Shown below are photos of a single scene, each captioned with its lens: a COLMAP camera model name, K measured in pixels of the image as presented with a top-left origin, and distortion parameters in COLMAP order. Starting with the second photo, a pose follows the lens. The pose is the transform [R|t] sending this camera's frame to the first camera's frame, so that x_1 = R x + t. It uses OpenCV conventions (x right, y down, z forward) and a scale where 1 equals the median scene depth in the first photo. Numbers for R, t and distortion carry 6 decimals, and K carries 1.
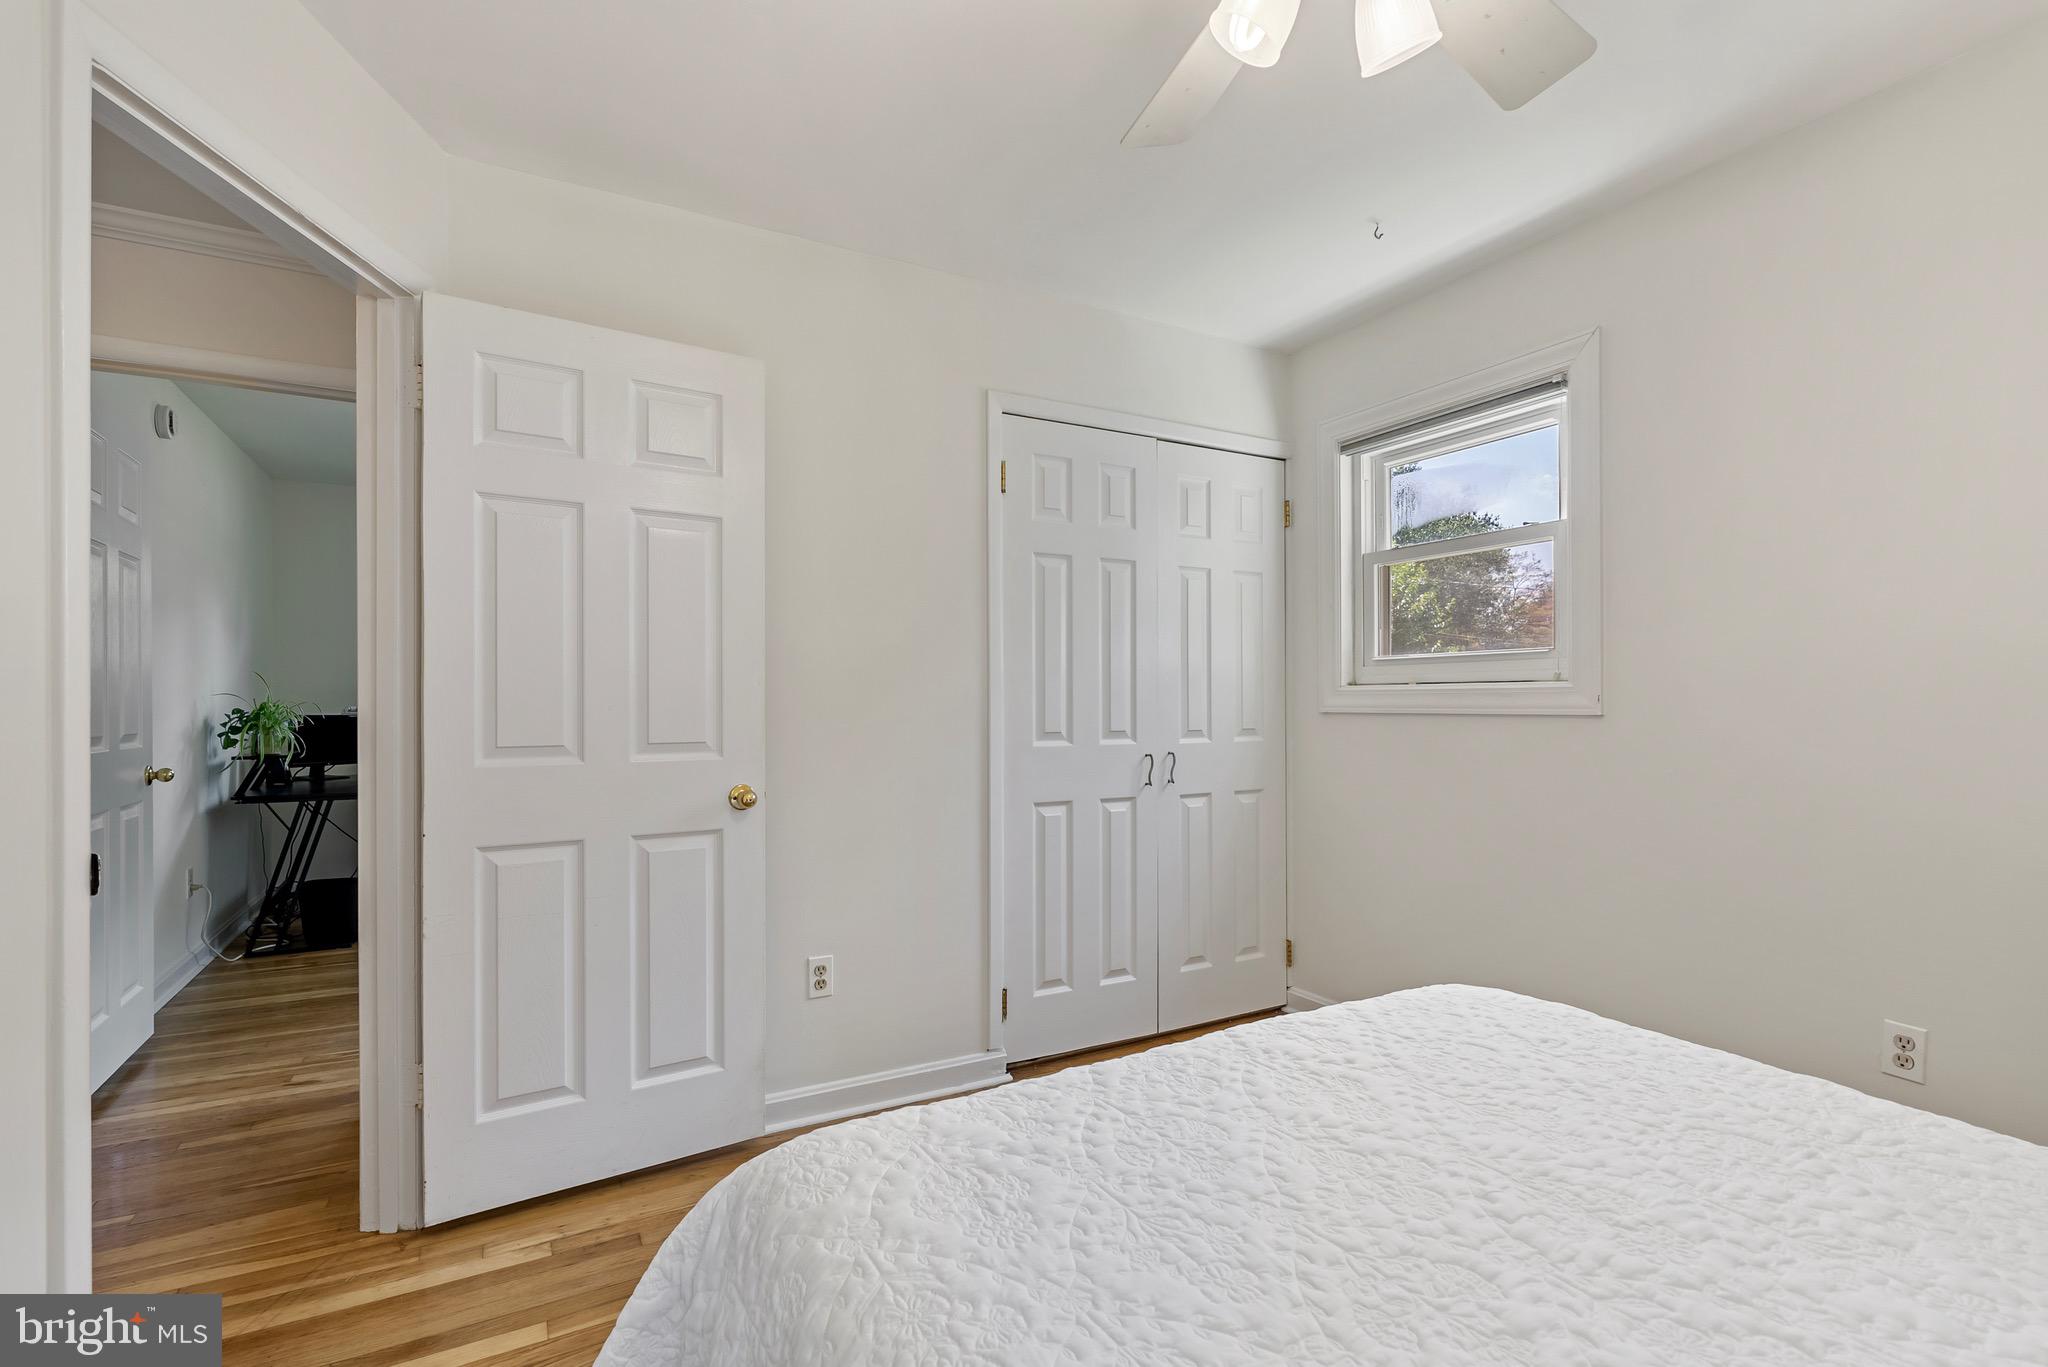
lens RADIAL K [[949.0, 0, 1024.0], [0, 949.0, 683.5], [0, 0, 1]] dist [-0.001290, 0.000142]
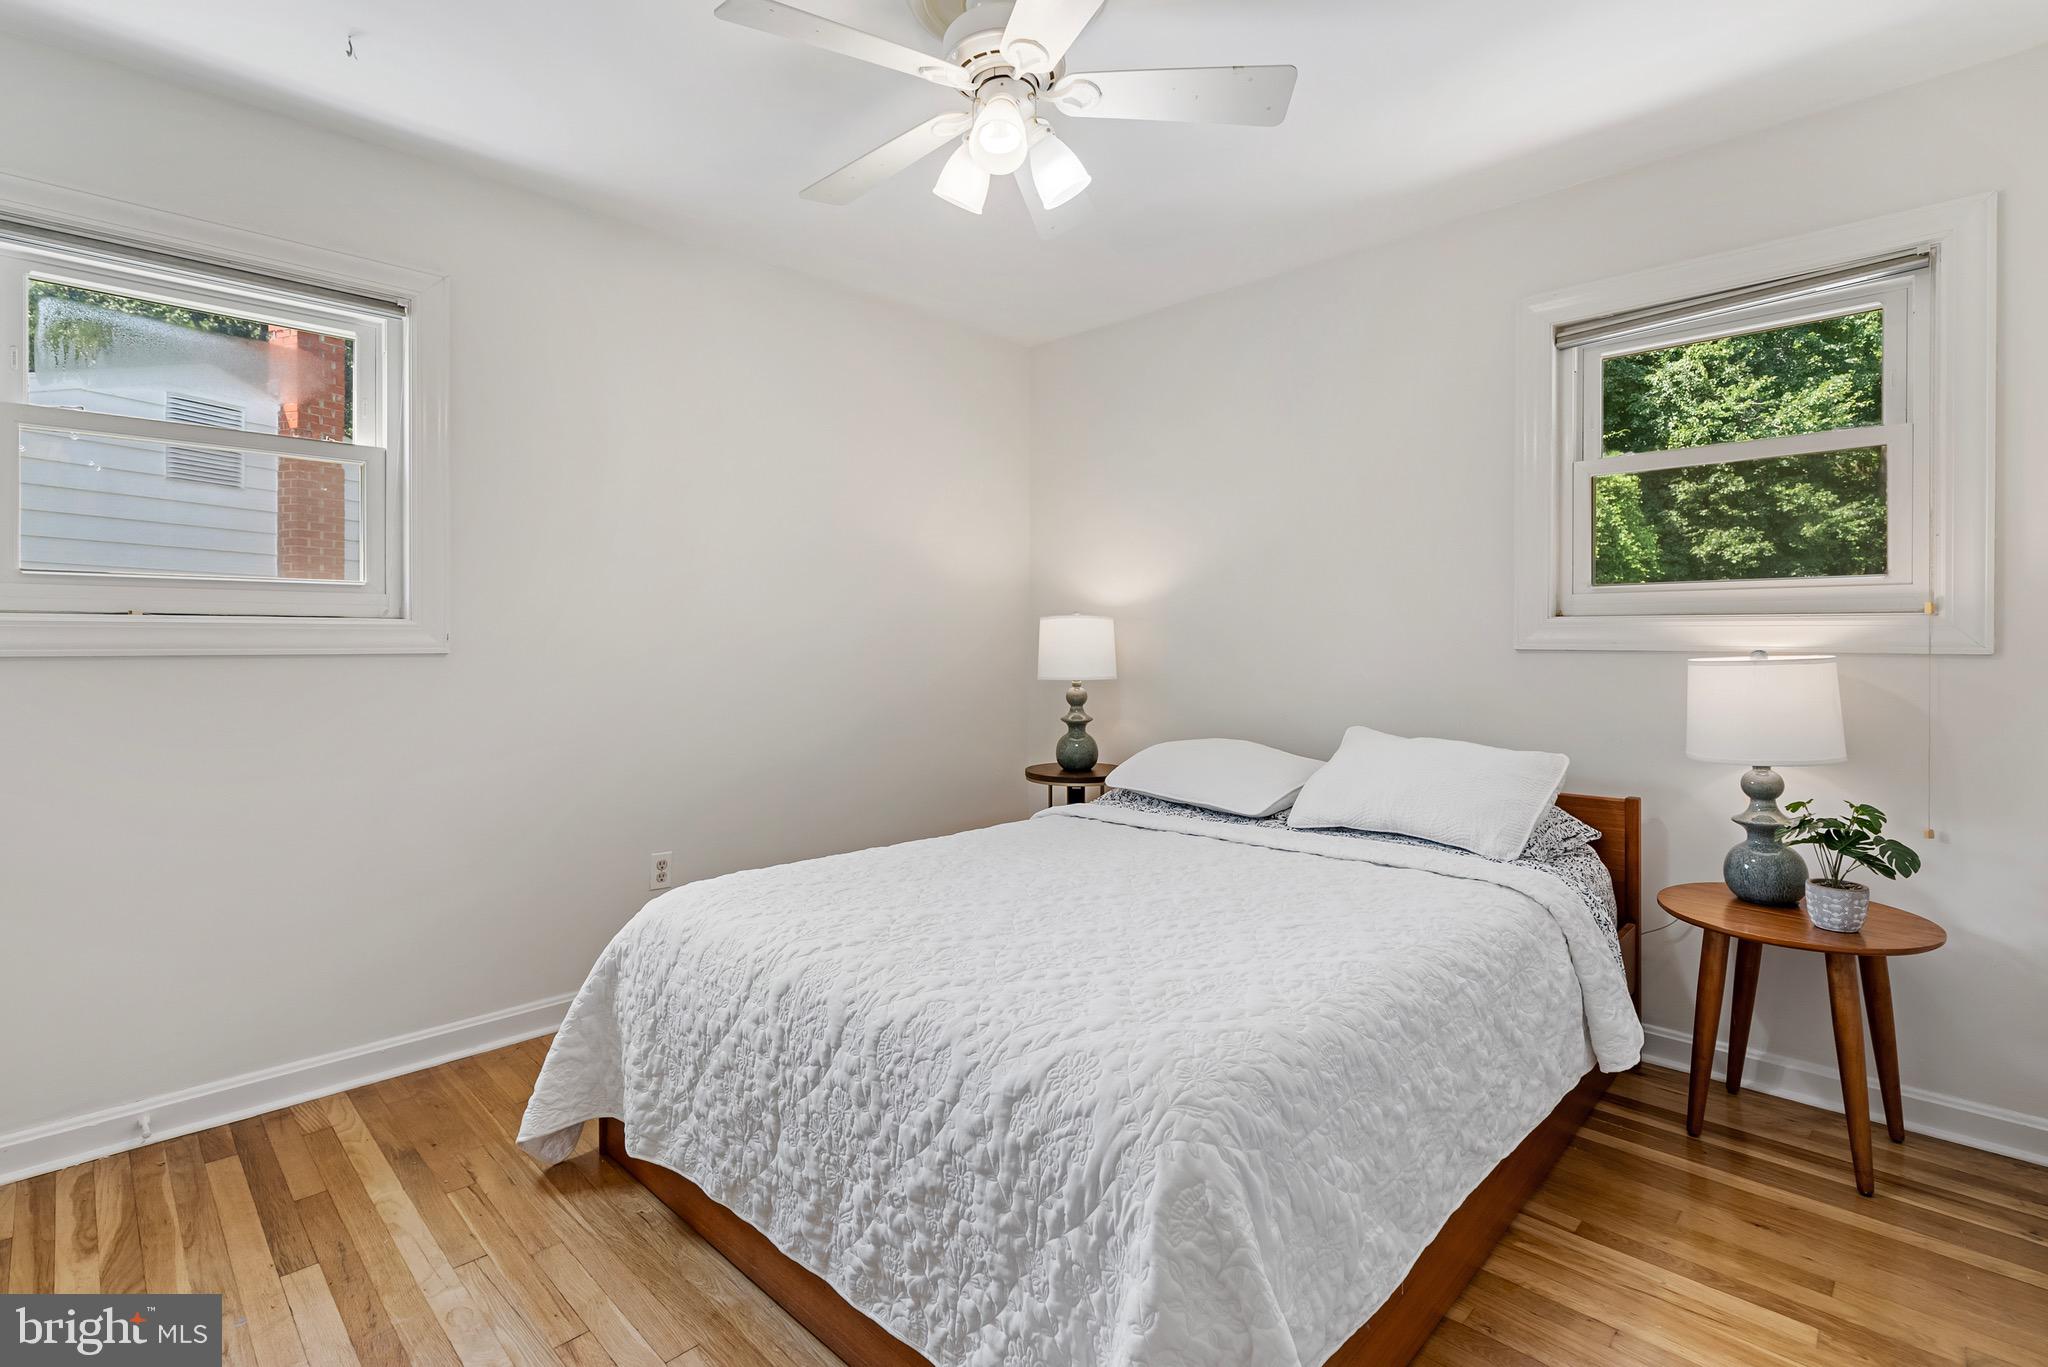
lens RADIAL K [[949.0, 0, 1024.0], [0, 949.0, 683.5], [0, 0, 1]] dist [-0.001290, 0.000142]
pose [[-0.266743, -0.020485, 0.963550, -0.539307], [-0.005240, 0.999790, 0.019804, 0.041319], [-0.963753, 0.000234, -0.266794, 0.655873]]
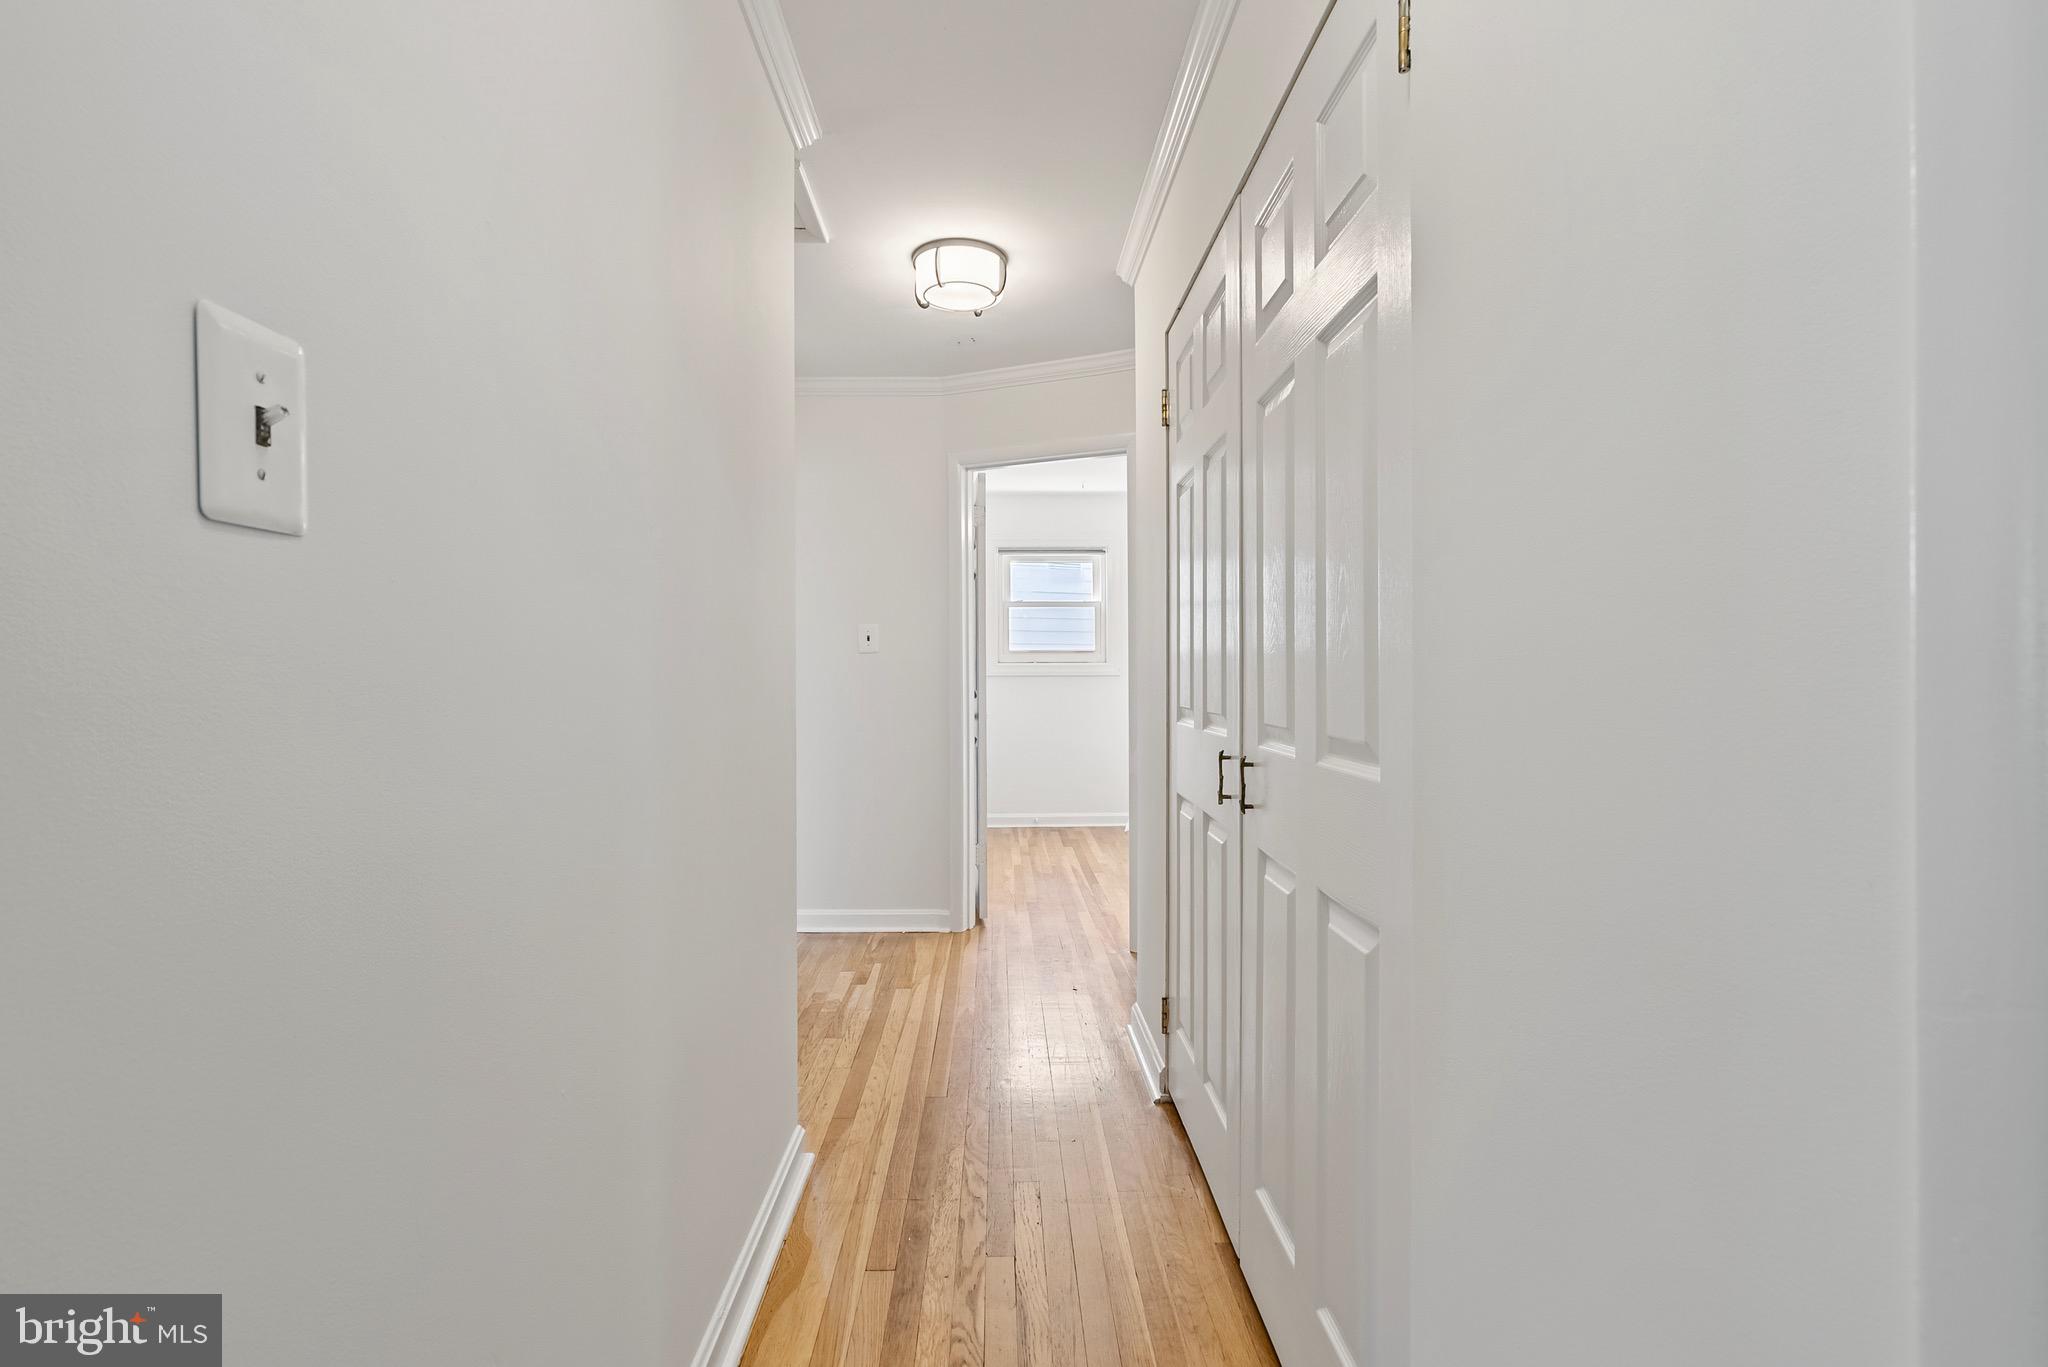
lens RADIAL K [[949.0, 0, 1024.0], [0, 949.0, 683.5], [0, 0, 1]] dist [-0.001290, 0.000142]
pose [[0.464262, -0.007436, 0.885667, -2.007325], [0.002165, 0.999971, 0.007260, 0.040665], [-0.885695, -0.001453, 0.464265, -0.074819]]
